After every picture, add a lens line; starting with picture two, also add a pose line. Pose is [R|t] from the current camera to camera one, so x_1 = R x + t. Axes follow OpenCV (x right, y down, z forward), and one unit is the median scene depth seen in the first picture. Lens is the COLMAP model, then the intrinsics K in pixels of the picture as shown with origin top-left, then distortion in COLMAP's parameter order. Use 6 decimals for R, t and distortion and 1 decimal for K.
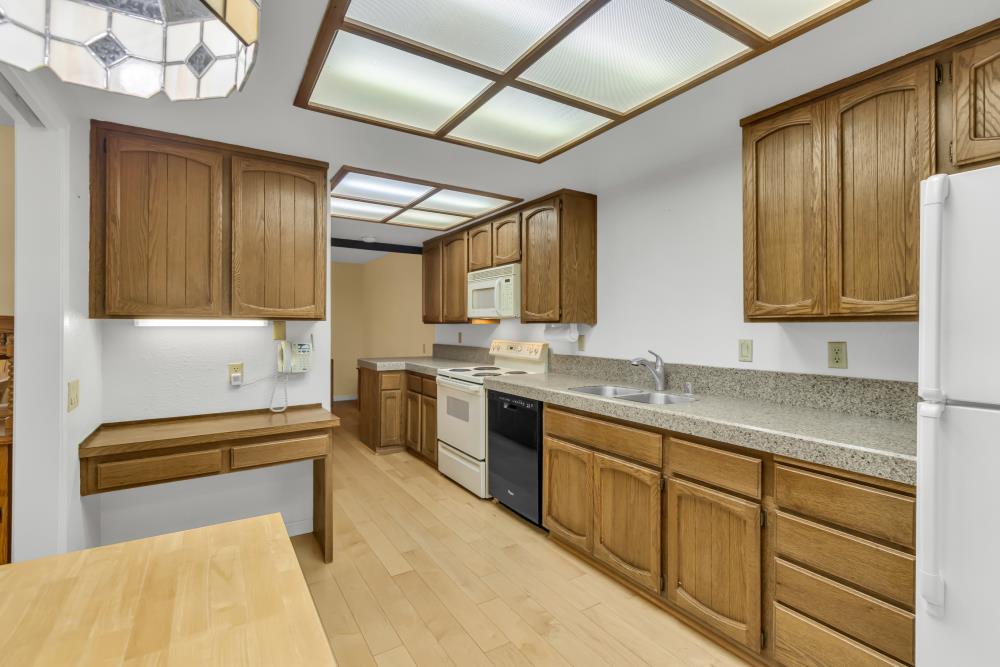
lens RADIAL K [[457.2, 0, 492.4], [0, 457.2, 325.3], [0, 0, 1]] dist [0.004826, -0.000262]
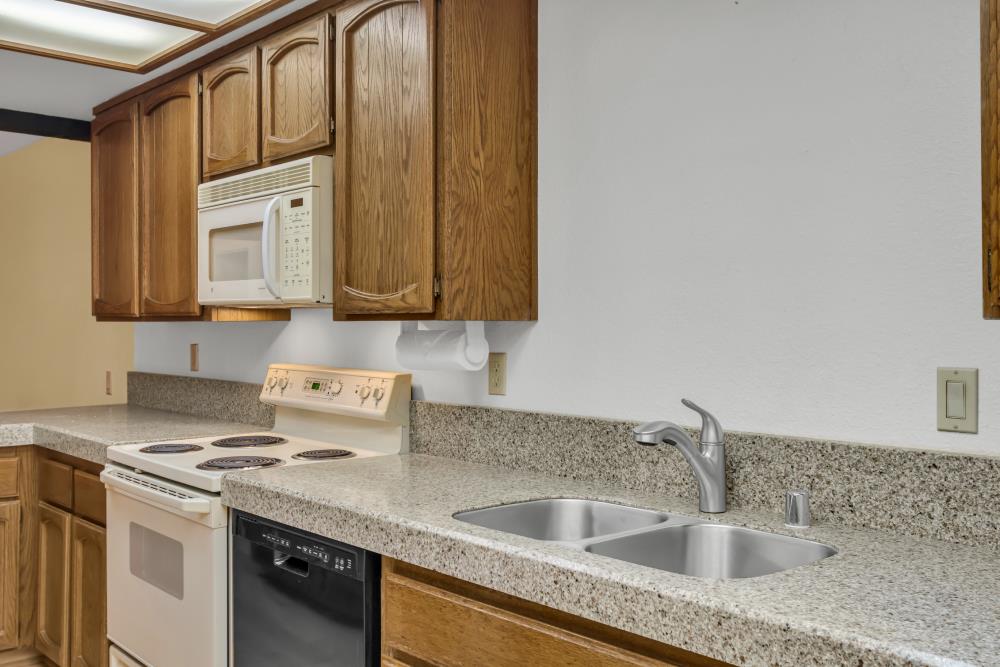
lens RADIAL K [[947.5, 0, 477.1], [0, 947.5, 325.2], [0, 0, 1]] dist [0.020285, -0.005248]
pose [[0.987407, -0.001742, 0.158194, 0.060314], [0.001254, 0.999994, 0.003185, -0.002897], [-0.158199, -0.002947, 0.987403, 0.256050]]
